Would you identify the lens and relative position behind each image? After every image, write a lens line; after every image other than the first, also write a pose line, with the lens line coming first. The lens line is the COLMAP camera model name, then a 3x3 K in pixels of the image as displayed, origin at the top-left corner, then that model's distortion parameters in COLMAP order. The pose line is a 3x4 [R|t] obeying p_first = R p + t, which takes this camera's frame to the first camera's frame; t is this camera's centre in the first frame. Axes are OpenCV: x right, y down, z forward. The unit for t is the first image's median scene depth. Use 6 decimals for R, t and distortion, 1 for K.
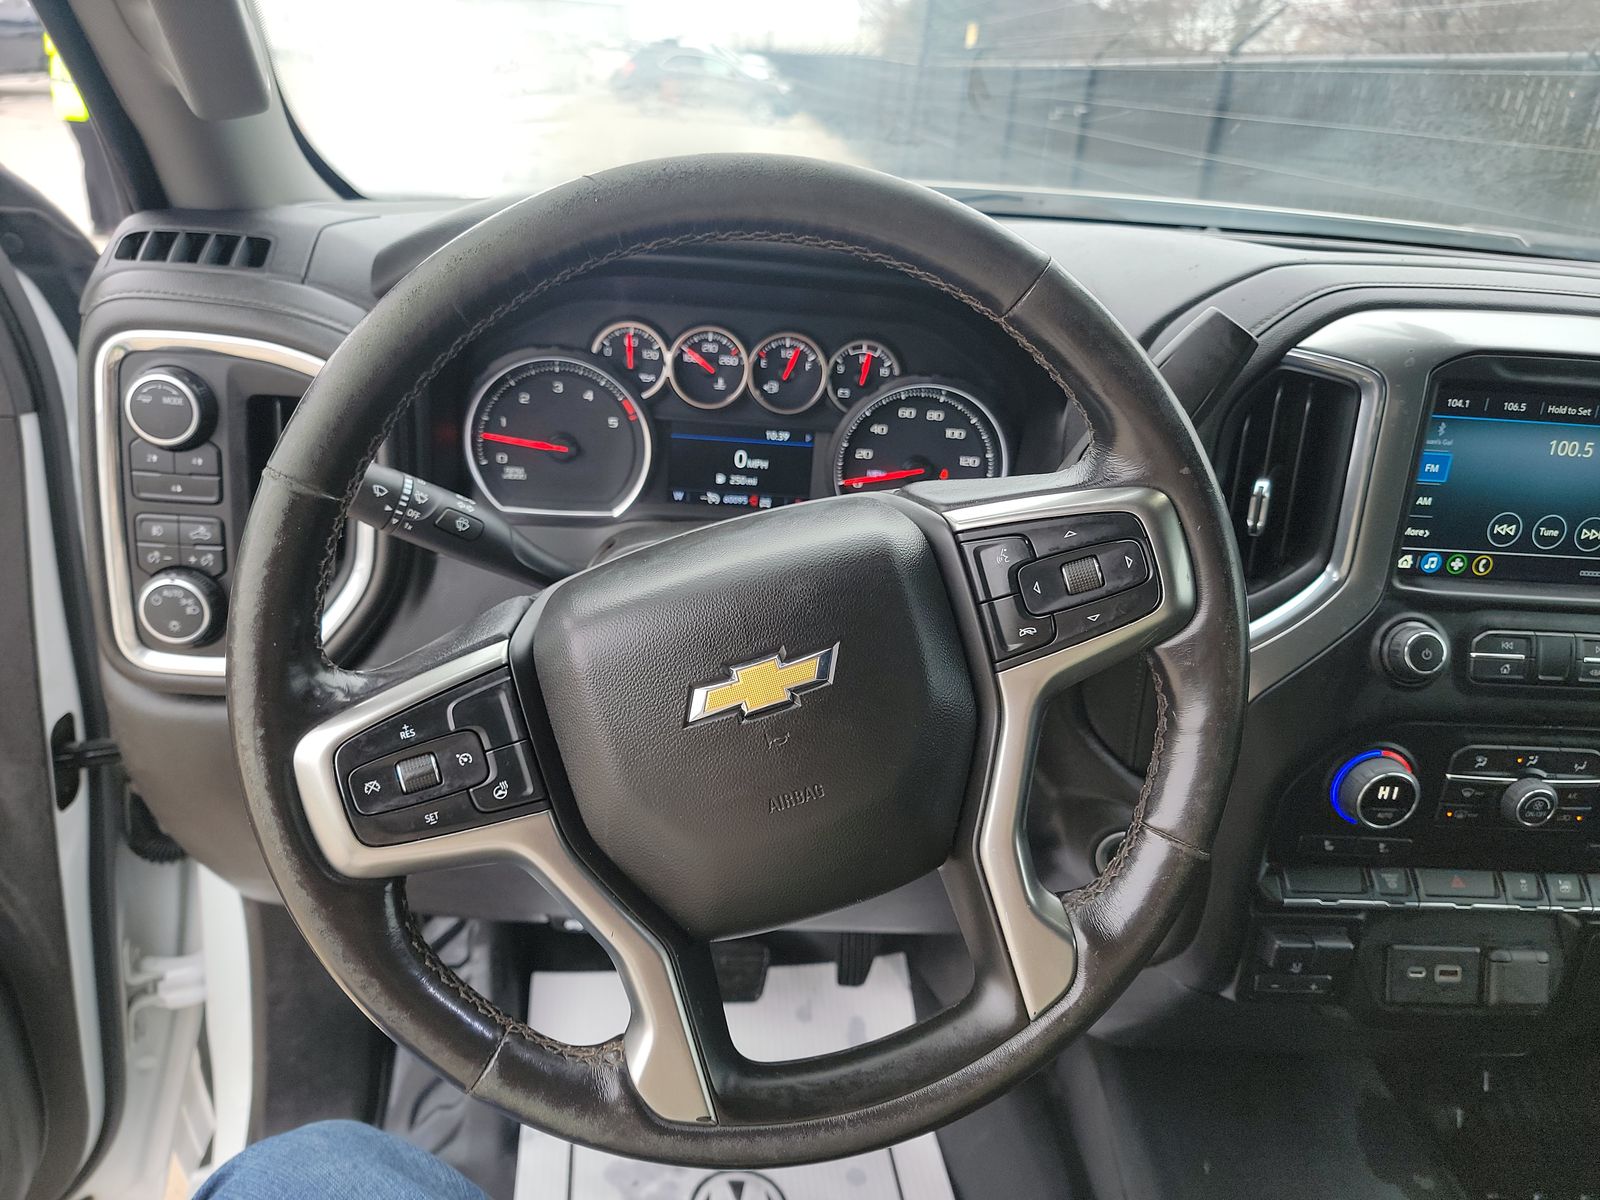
lens RADIAL K [[1117.6, 0, 800.0], [0, 1117.6, 600.0], [0, 0, 1]] dist [0.058489, -0.060117]
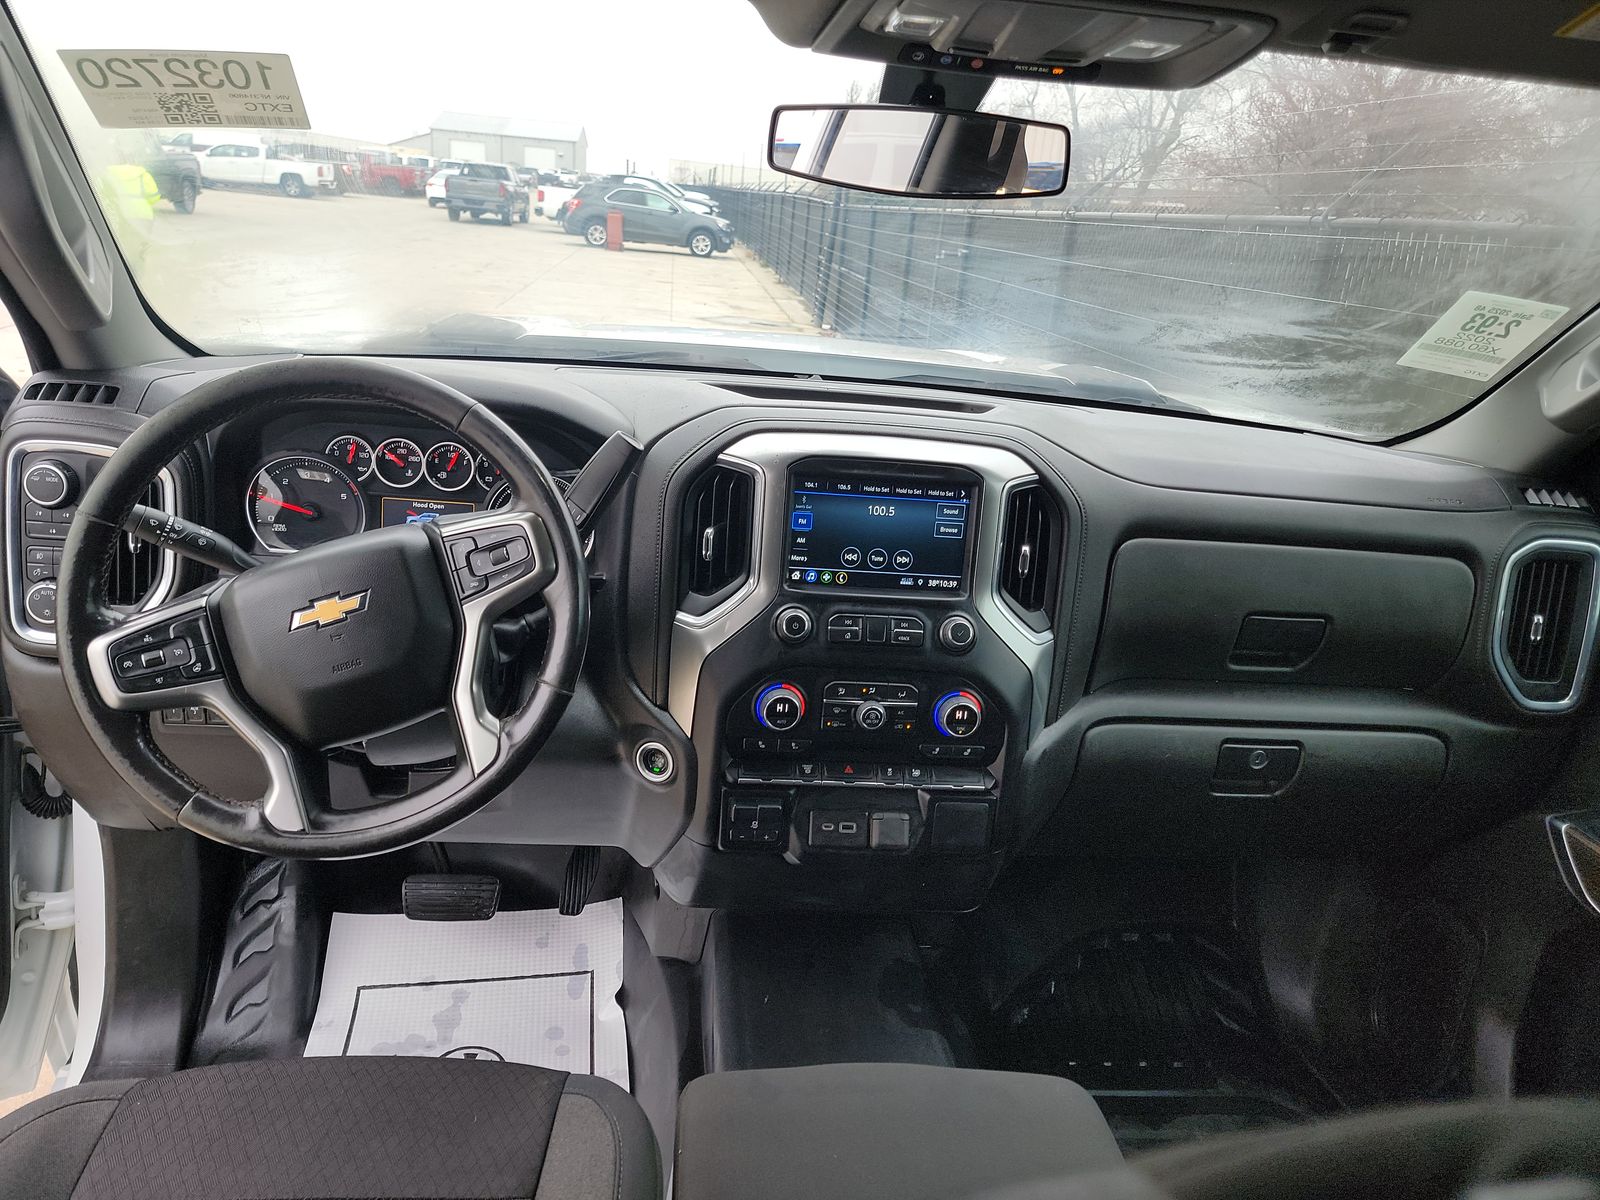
lens RADIAL K [[1118.9, 0, 818.1], [0, 1118.9, 598.5], [0, 0, 1]] dist [0.086795, -0.075312]
pose [[0.999195, -0.003292, 0.039991, 0.478664], [0.007172, 0.995233, -0.097261, 0.161227], [-0.039480, 0.097469, 0.994455, -0.675437]]
